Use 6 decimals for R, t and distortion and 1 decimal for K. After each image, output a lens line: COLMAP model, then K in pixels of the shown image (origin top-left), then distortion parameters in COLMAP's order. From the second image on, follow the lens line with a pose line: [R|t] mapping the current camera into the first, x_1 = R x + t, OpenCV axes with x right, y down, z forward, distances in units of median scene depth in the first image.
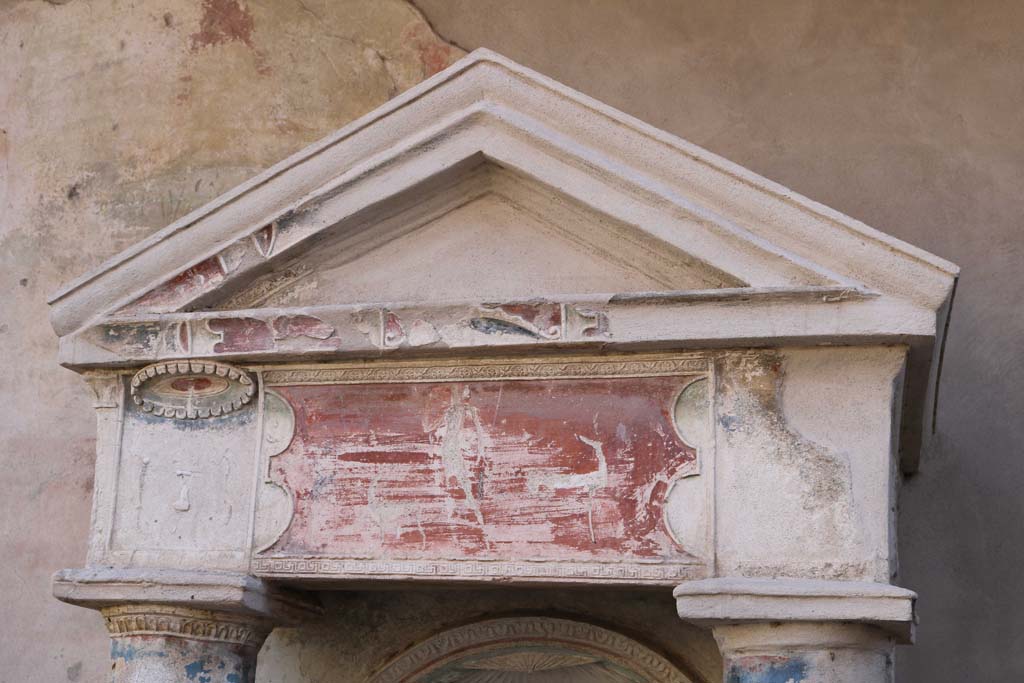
lens RADIAL K [[1487.1, 0, 509.7], [0, 1487.1, 351.6], [0, 0, 1]] dist [-0.042731, 0.000000]
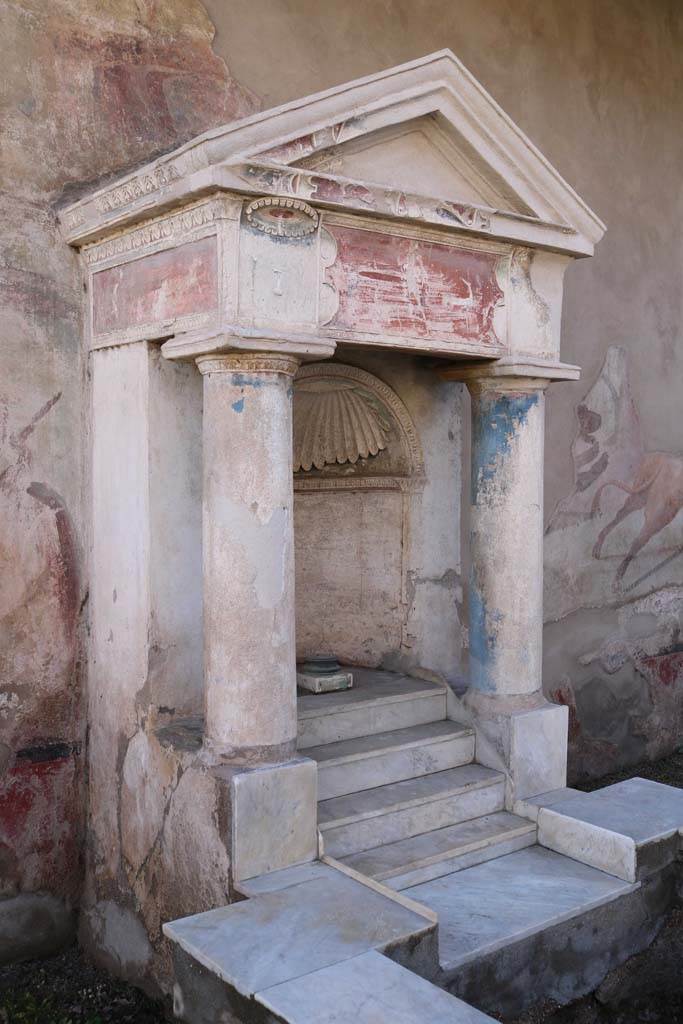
lens RADIAL K [[956.8, 0, 326.4], [0, 956.8, 507.4], [0, 0, 1]] dist [-0.099200, 0.000000]
pose [[0.654895, -0.078508, 0.751631, -1.011560], [-0.185007, 0.947670, 0.260181, 0.049552], [-0.732724, -0.309448, 0.606100, 0.280742]]
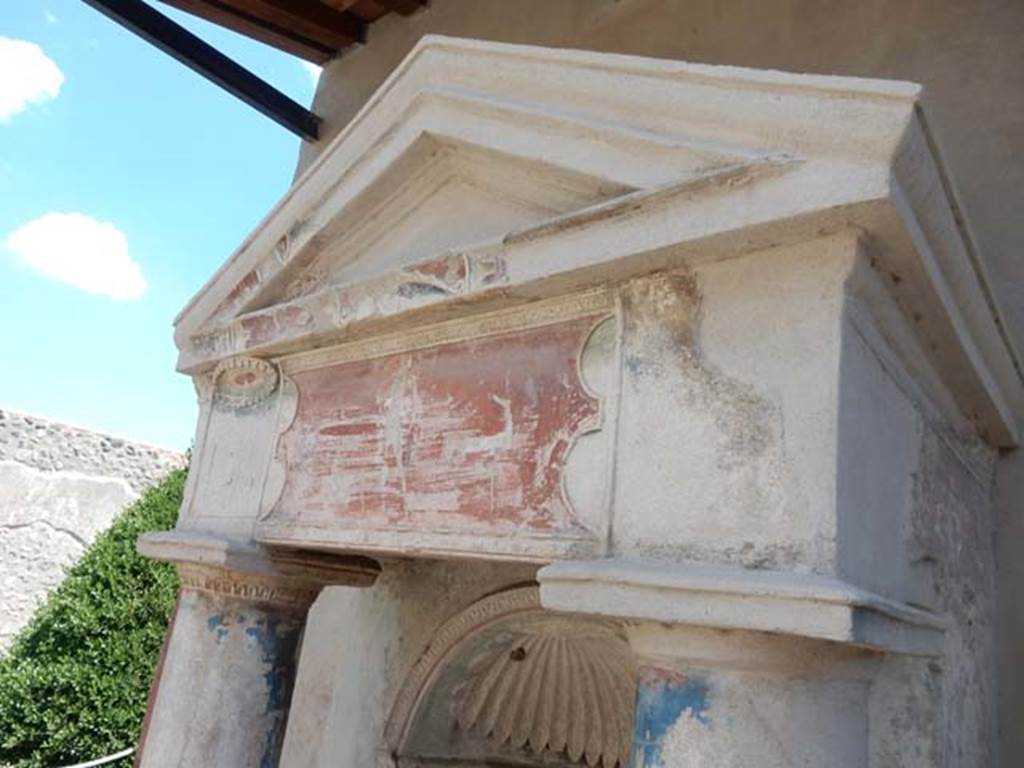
lens RADIAL K [[739.6, 0, 508.3], [0, 739.6, 389.0], [0, 0, 1]] dist [-0.007360, -0.009855]
pose [[0.899604, -0.063419, -0.432076, 0.249615], [0.040997, 0.997294, -0.061022, 0.079941], [0.434777, 0.037181, 0.899770, 0.584591]]
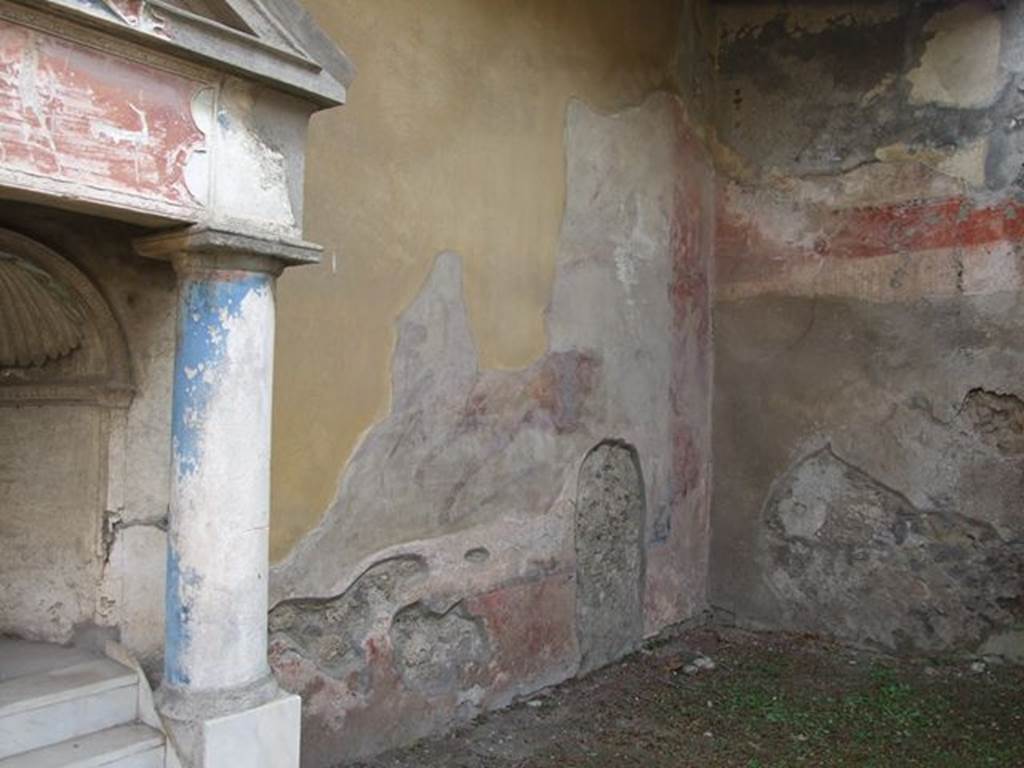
lens RADIAL K [[855.7, 0, 506.3], [0, 855.7, 378.0], [0, 0, 1]] dist [-0.016397, 0.002205]
pose [[0.434084, -0.018561, 0.900681, -0.508142], [-0.259313, 0.954899, 0.144654, 0.094057], [-0.862744, -0.296351, 0.409693, 0.296997]]
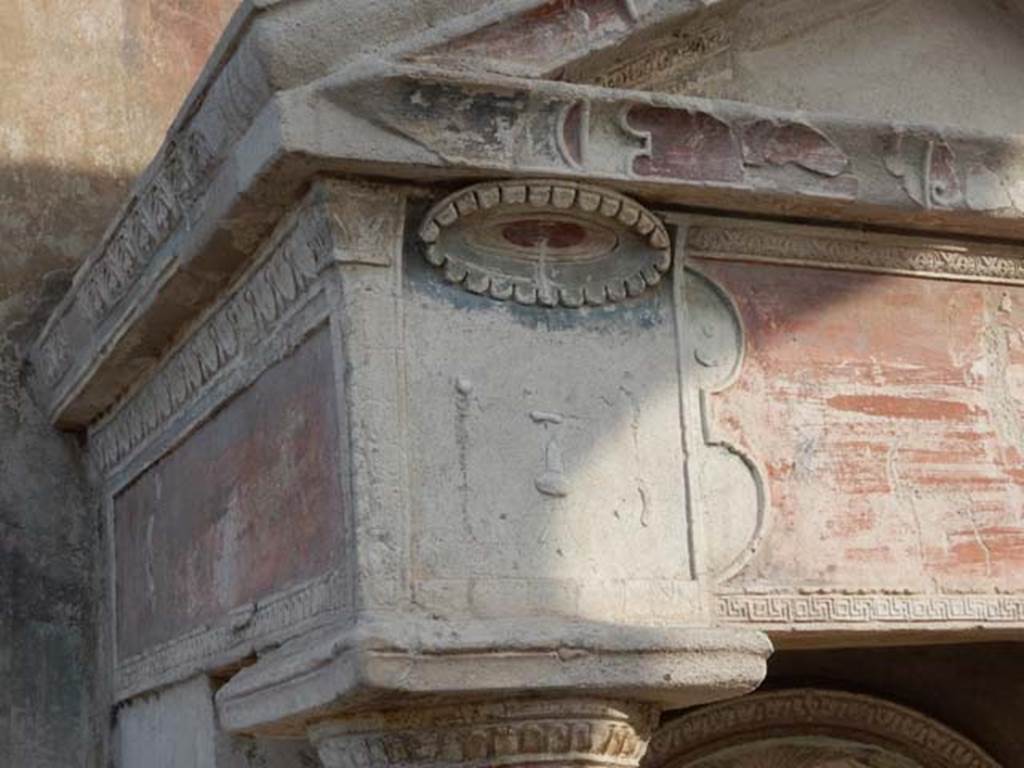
lens RADIAL K [[1716.3, 0, 489.5], [0, 1716.3, 407.3], [0, 0, 1]] dist [-0.005078, 0.000000]
pose [[0.790821, 0.059322, 0.609165, -0.595443], [-0.074703, 0.997206, -0.000132, 0.083684], [-0.607471, -0.045402, 0.793043, 0.599997]]
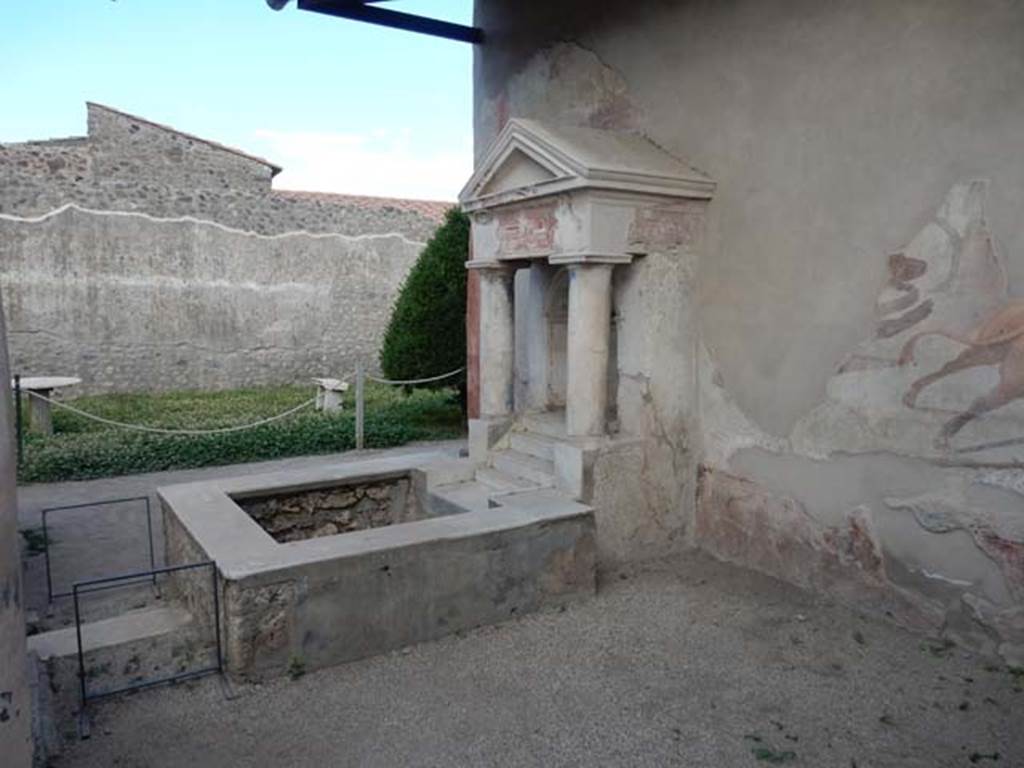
lens RADIAL K [[739.6, 0, 534.1], [0, 739.6, 355.5], [0, 0, 1]] dist [-0.007360, -0.009855]
pose [[0.746434, 0.003999, -0.665447, 1.332062], [0.219878, 0.942337, 0.252300, -0.100968], [0.628085, -0.334642, 0.702513, -0.514400]]
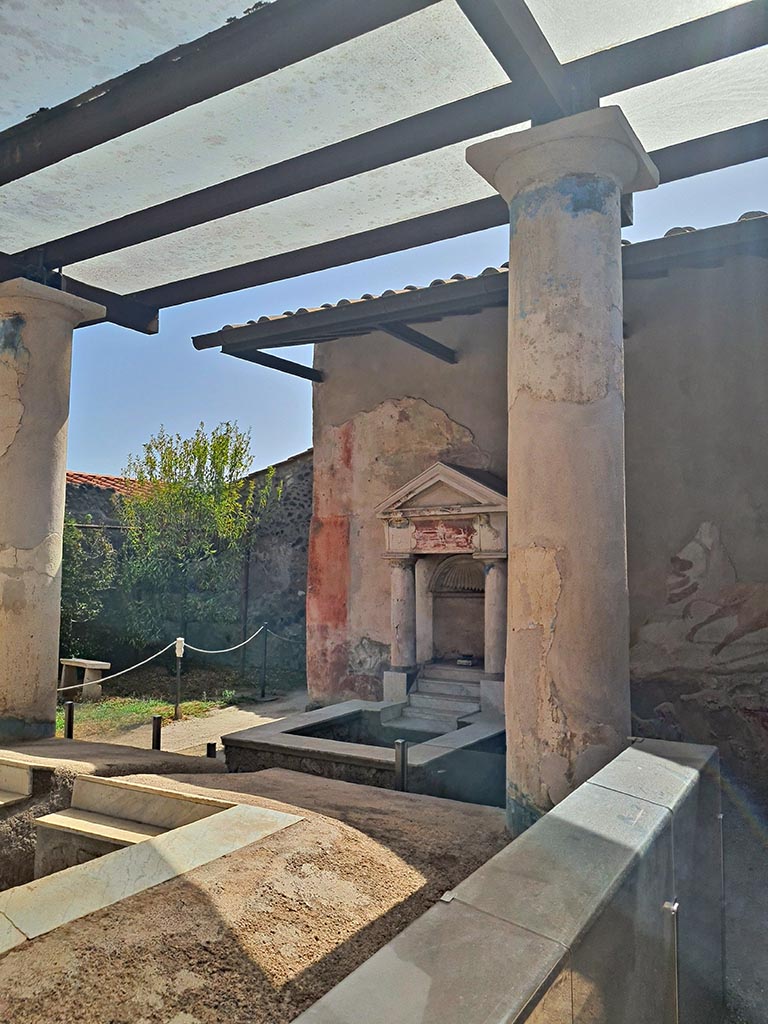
lens RADIAL K [[764.8, 0, 413.9], [0, 764.8, 468.3], [0, 0, 1]] dist [0.024759, 0.001220]
pose [[0.958196, -0.084546, -0.273334, 0.728370], [0.124041, 0.983648, 0.130578, -0.602947], [0.257825, -0.159024, 0.953015, -1.939256]]
